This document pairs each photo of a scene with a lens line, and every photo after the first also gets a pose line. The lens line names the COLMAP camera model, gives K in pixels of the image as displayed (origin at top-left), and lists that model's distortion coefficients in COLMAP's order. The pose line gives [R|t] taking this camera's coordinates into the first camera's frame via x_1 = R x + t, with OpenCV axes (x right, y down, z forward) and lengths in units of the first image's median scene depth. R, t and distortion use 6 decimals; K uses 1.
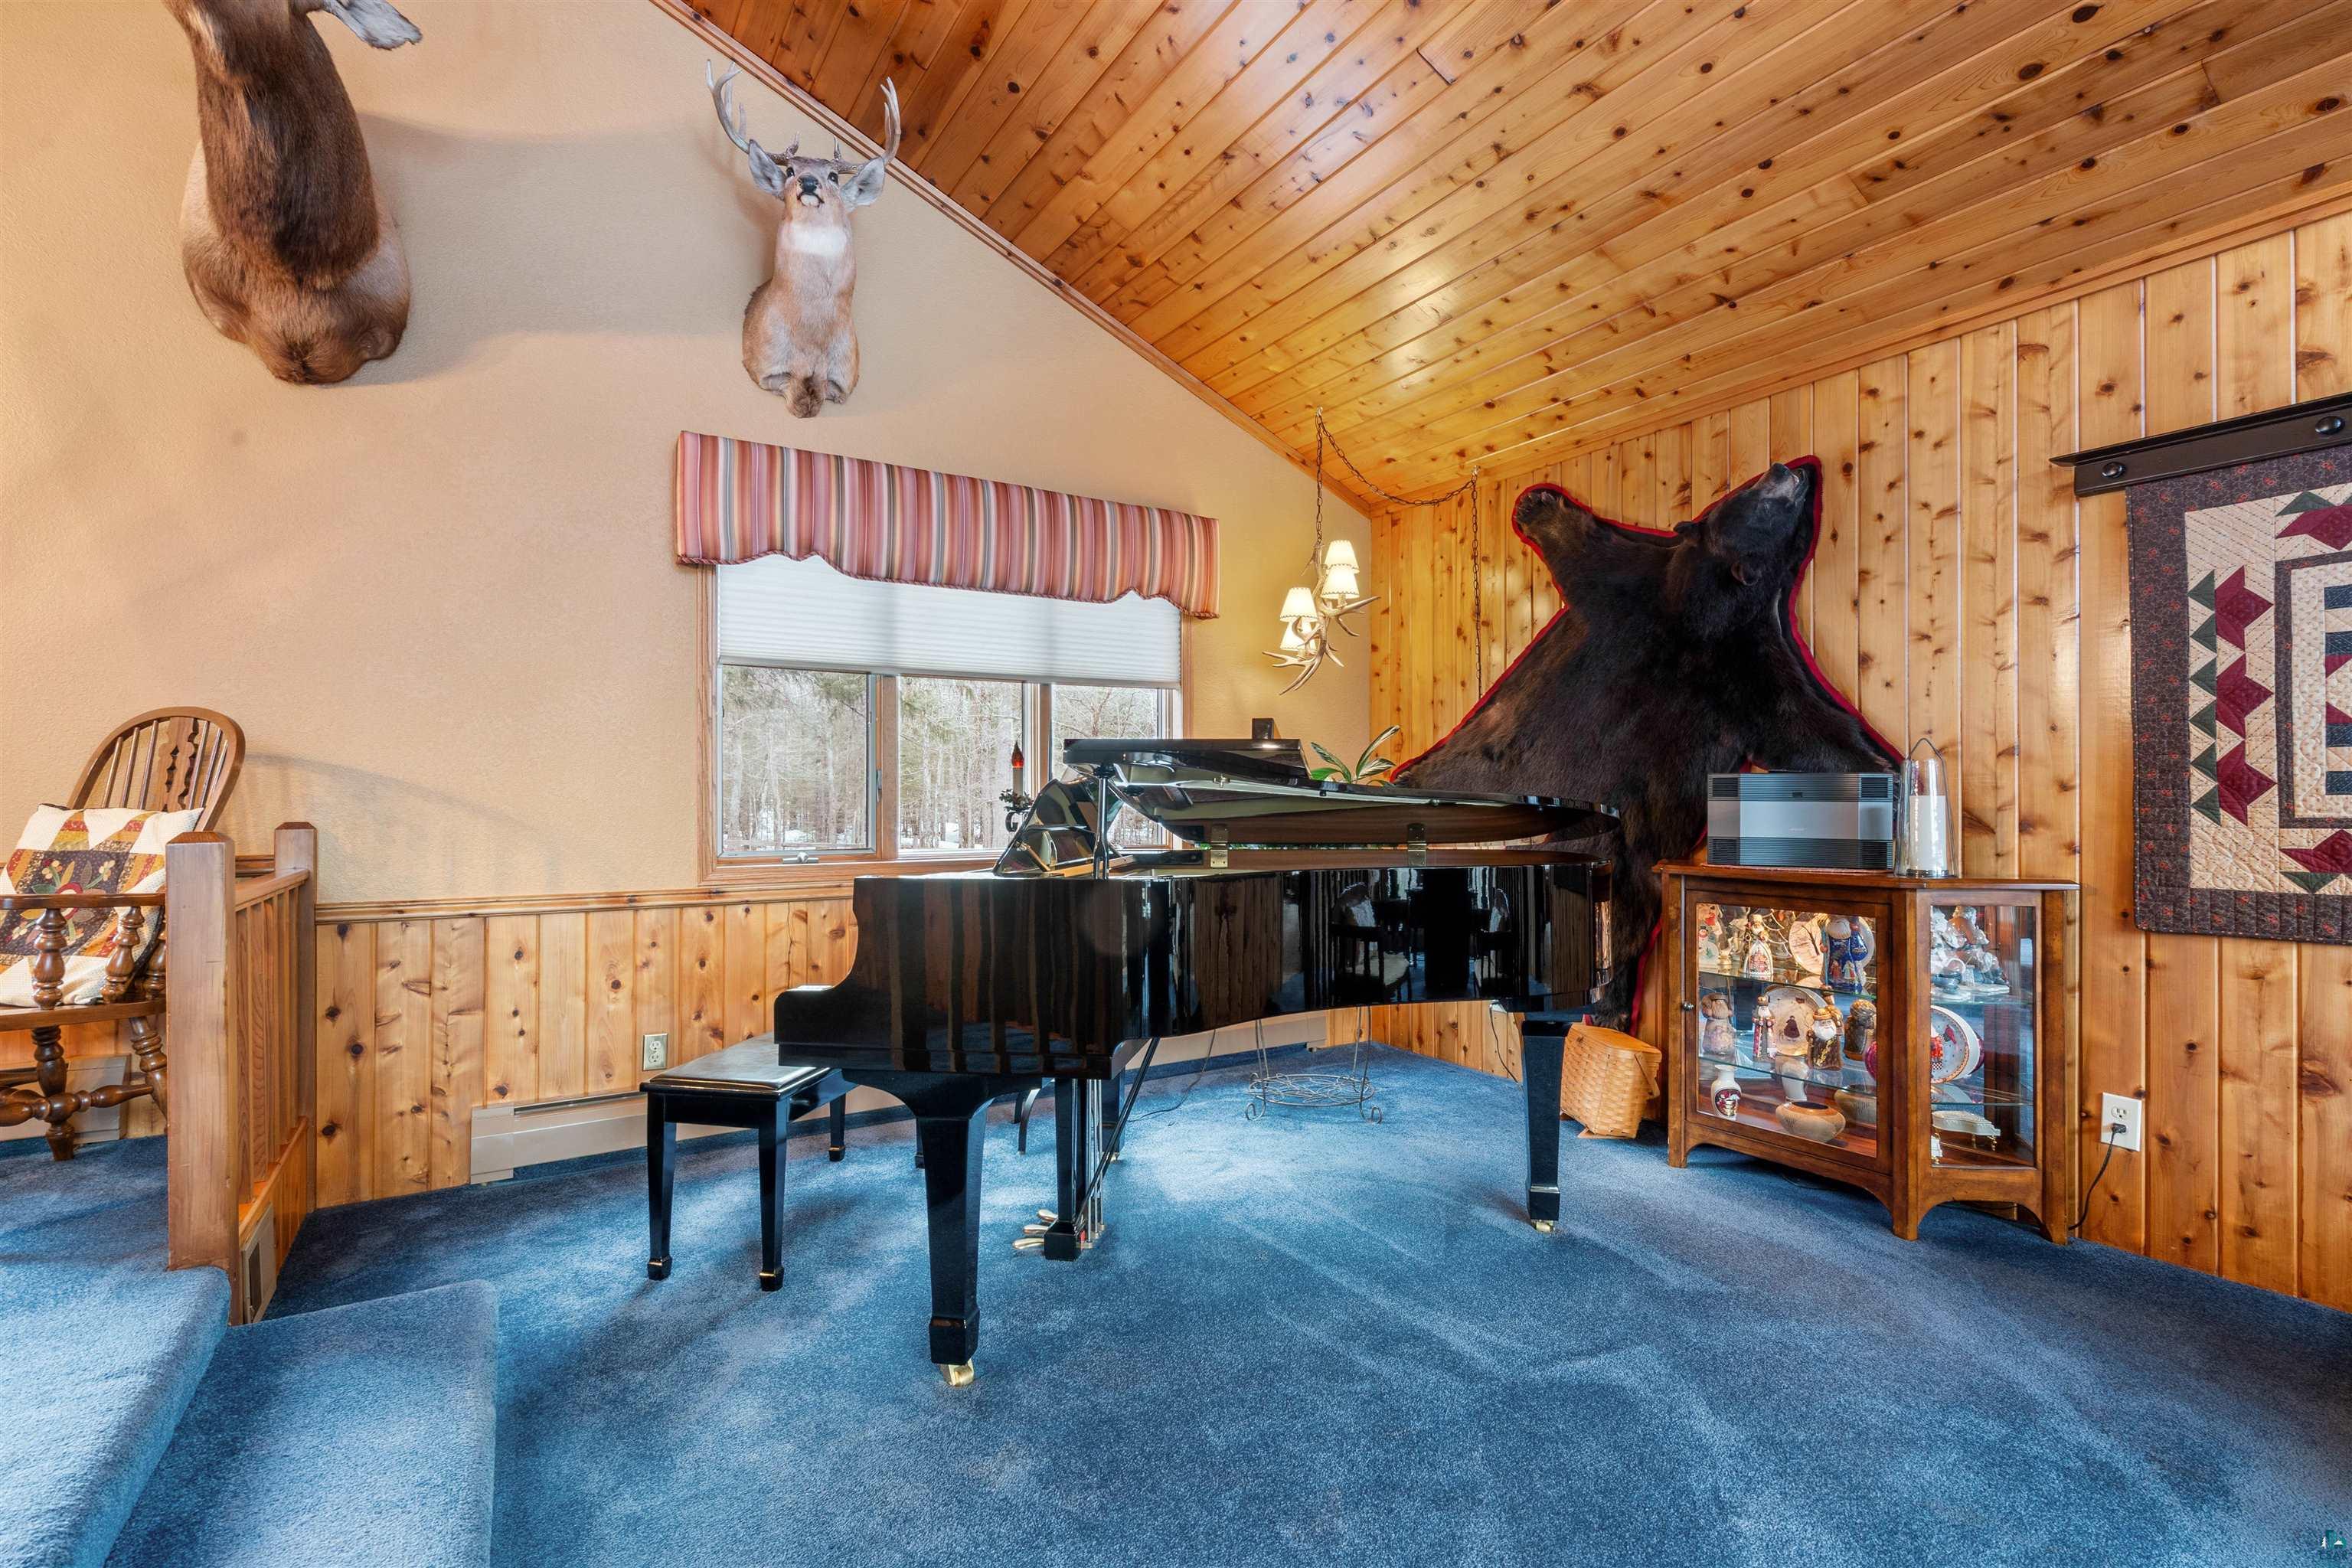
lens RADIAL K [[1073.8, 0, 1177.3], [0, 1073.8, 790.0], [0, 0, 1]] dist [-0.002451, 0.000090]
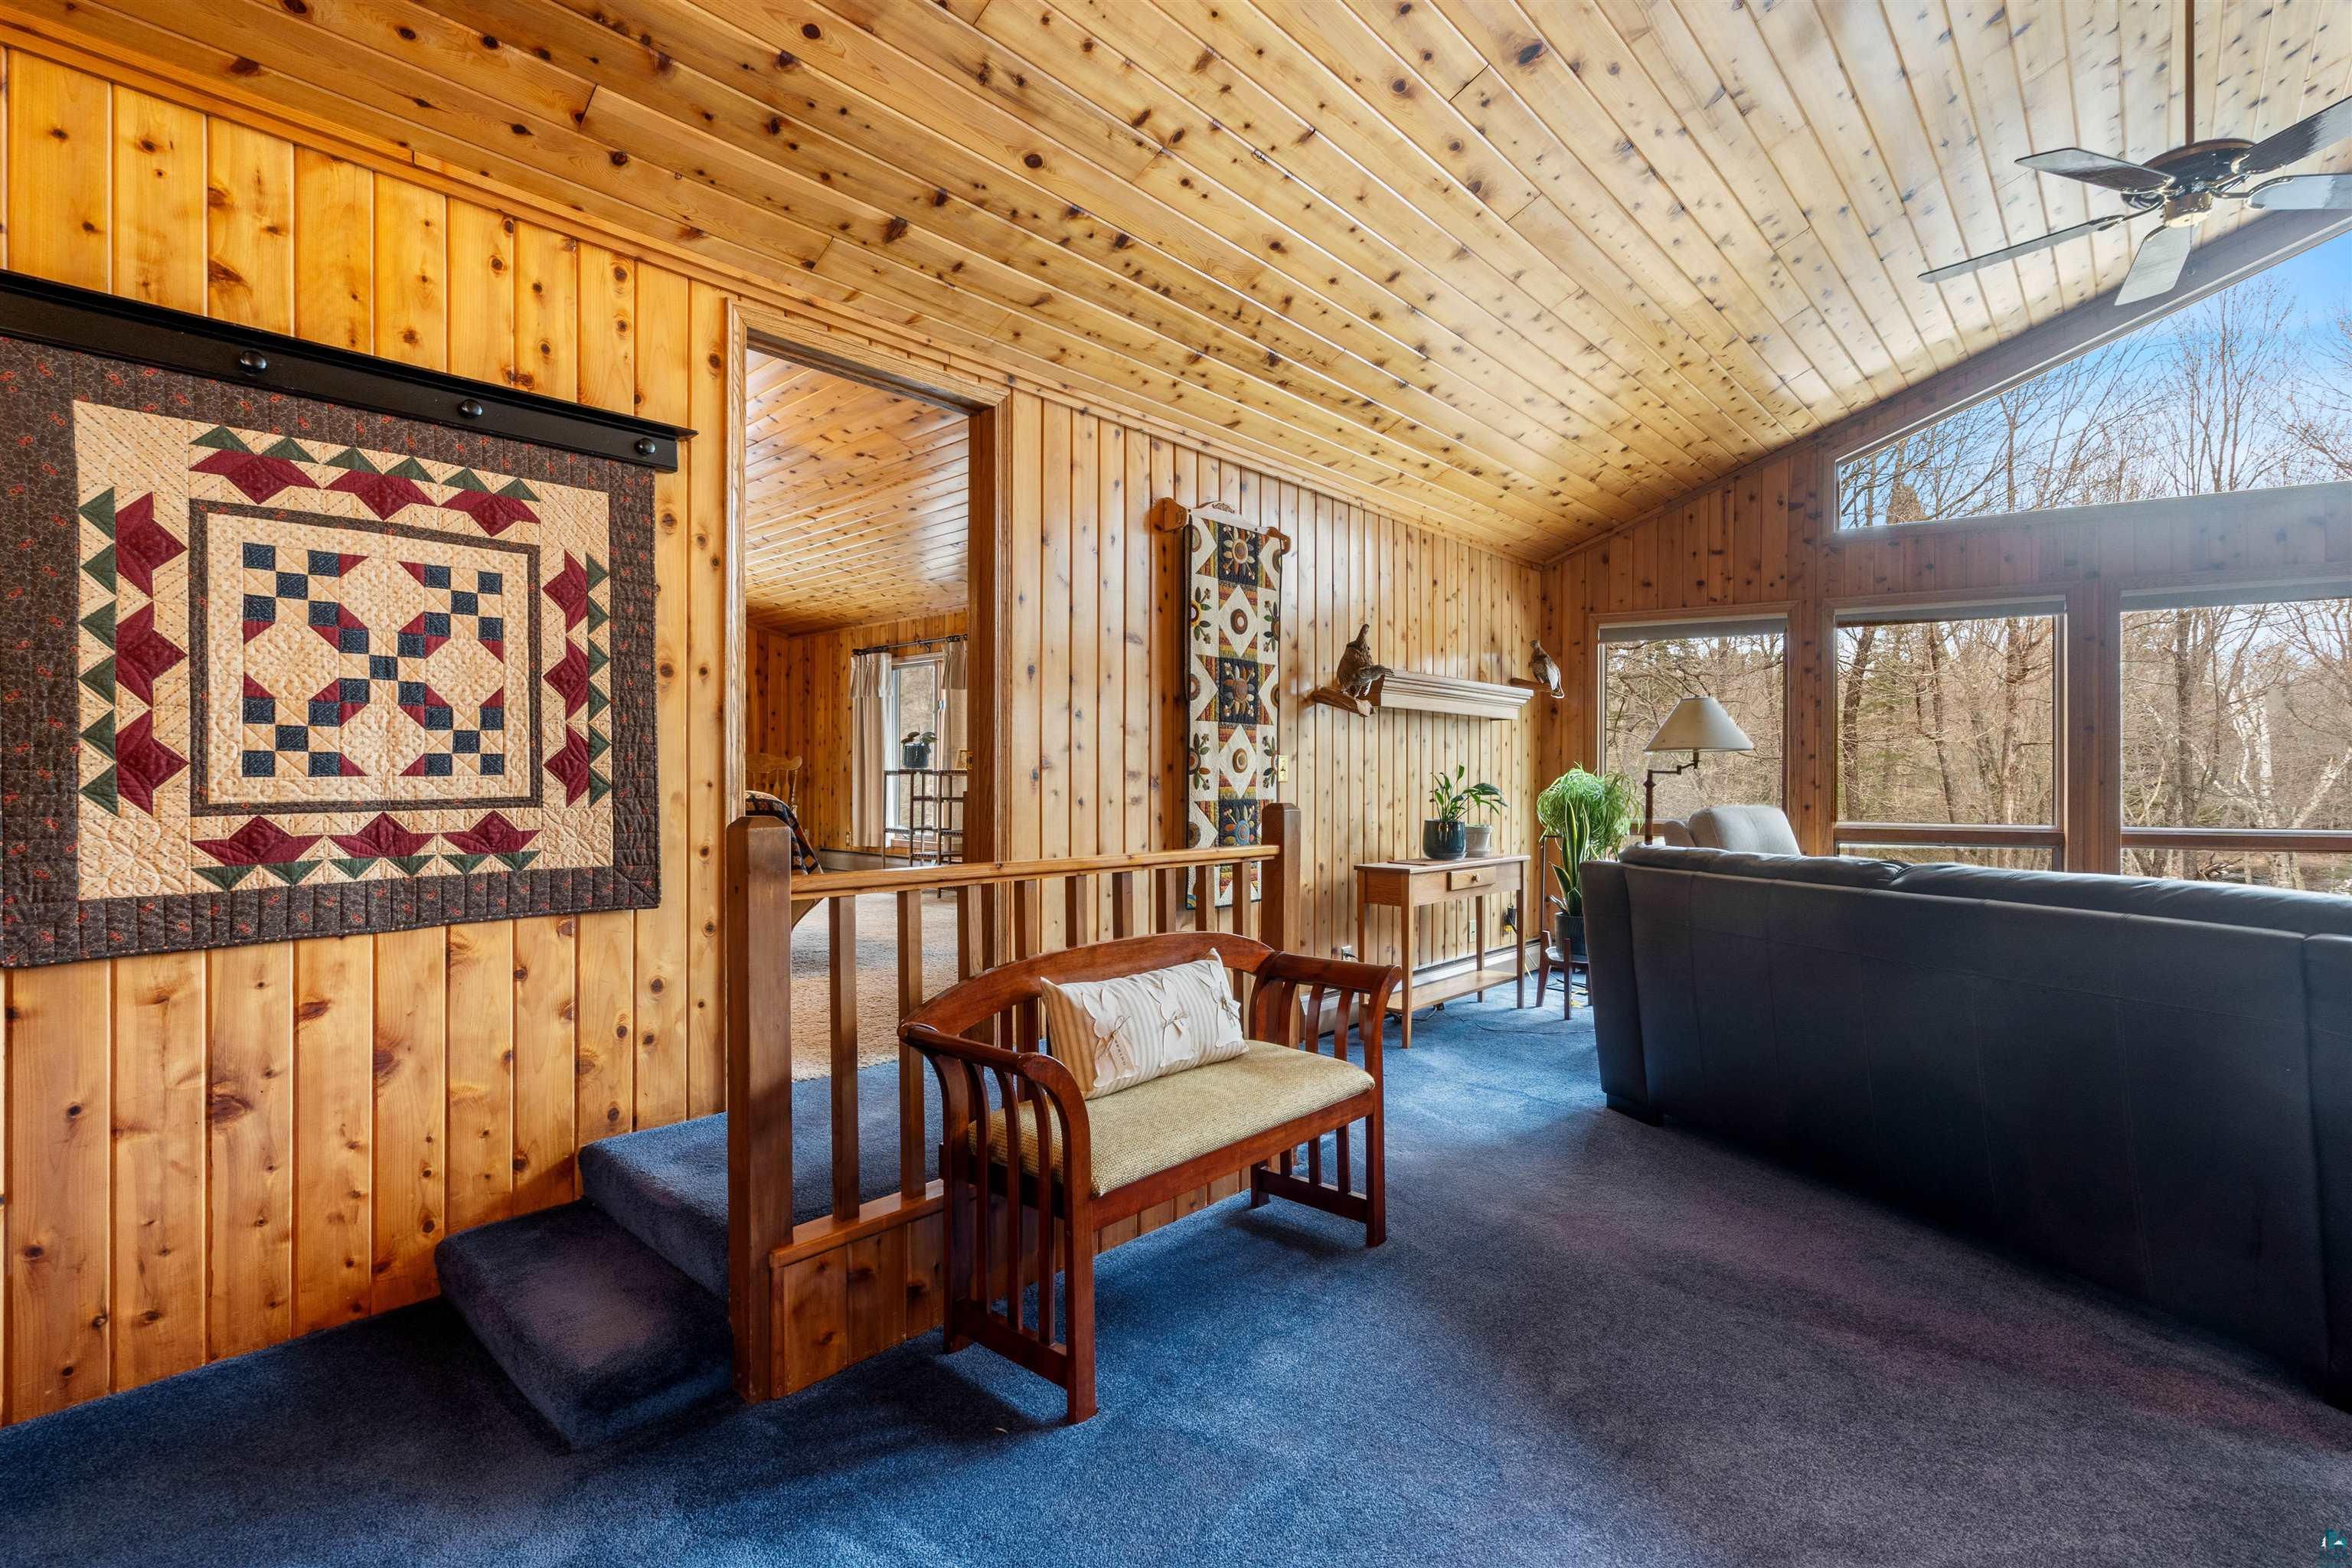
lens RADIAL K [[1073.8, 0, 1176.0], [0, 1073.8, 779.2], [0, 0, 1]] dist [-0.002451, 0.000090]
pose [[-0.269893, -0.000437, 0.962890, 0.012287], [-0.004756, 0.999988, -0.000880, 0.003274], [-0.962878, -0.004817, -0.269892, 0.477060]]
